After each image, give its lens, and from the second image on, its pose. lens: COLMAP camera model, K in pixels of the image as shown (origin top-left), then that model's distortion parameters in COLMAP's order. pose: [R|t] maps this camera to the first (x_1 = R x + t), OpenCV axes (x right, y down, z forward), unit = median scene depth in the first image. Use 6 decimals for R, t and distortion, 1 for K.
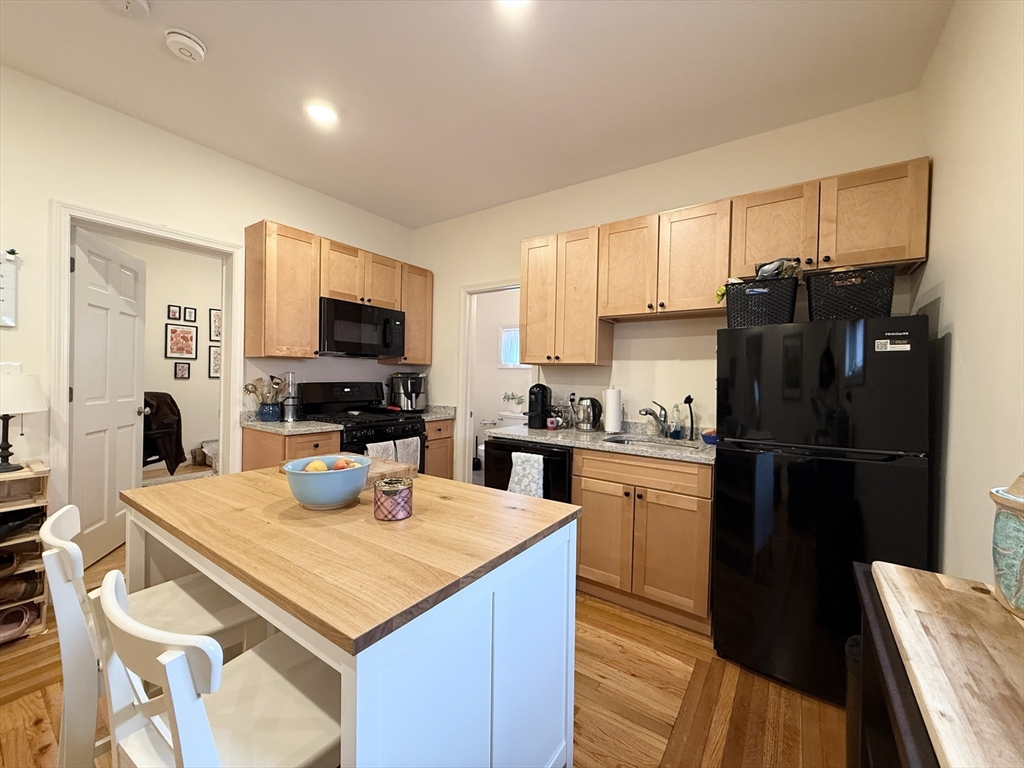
lens RADIAL K [[407.4, 0, 510.8], [0, 407.4, 383.6], [0, 0, 1]] dist [-0.002276, 0.000170]
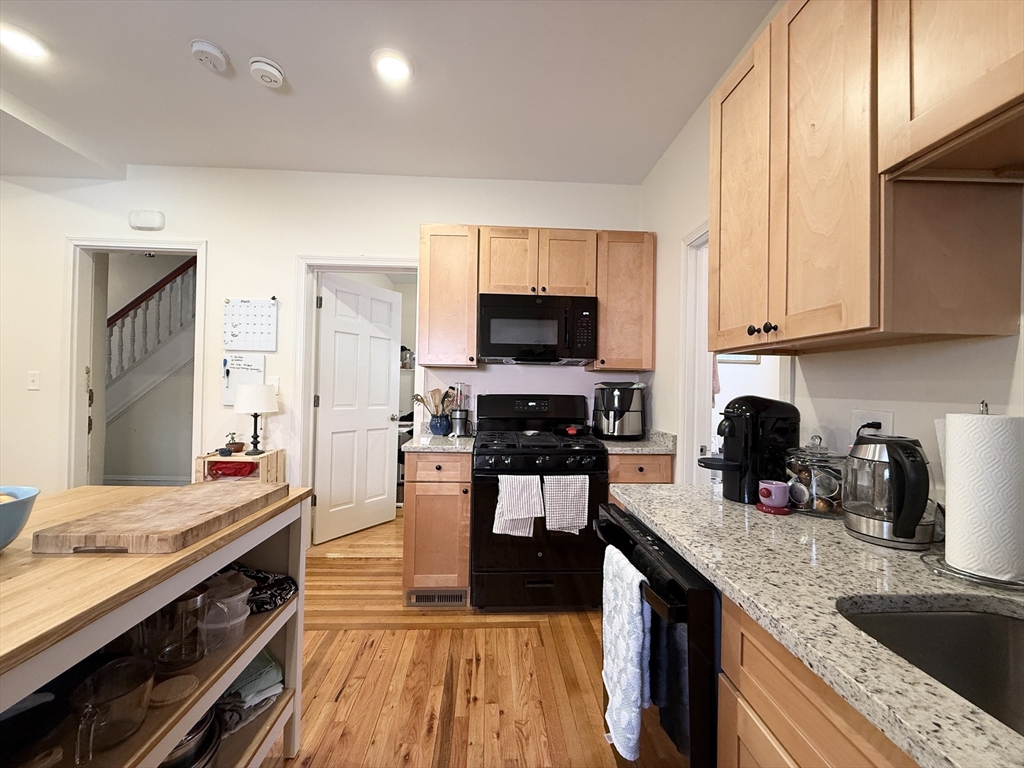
lens RADIAL K [[407.4, 0, 508.8], [0, 407.4, 382.8], [0, 0, 1]] dist [-0.002276, 0.000170]
pose [[0.611185, -0.021585, -0.791193, 0.256902], [-0.017321, 0.999024, -0.040635, 0.008310], [0.791298, 0.038540, 0.610215, 0.546020]]
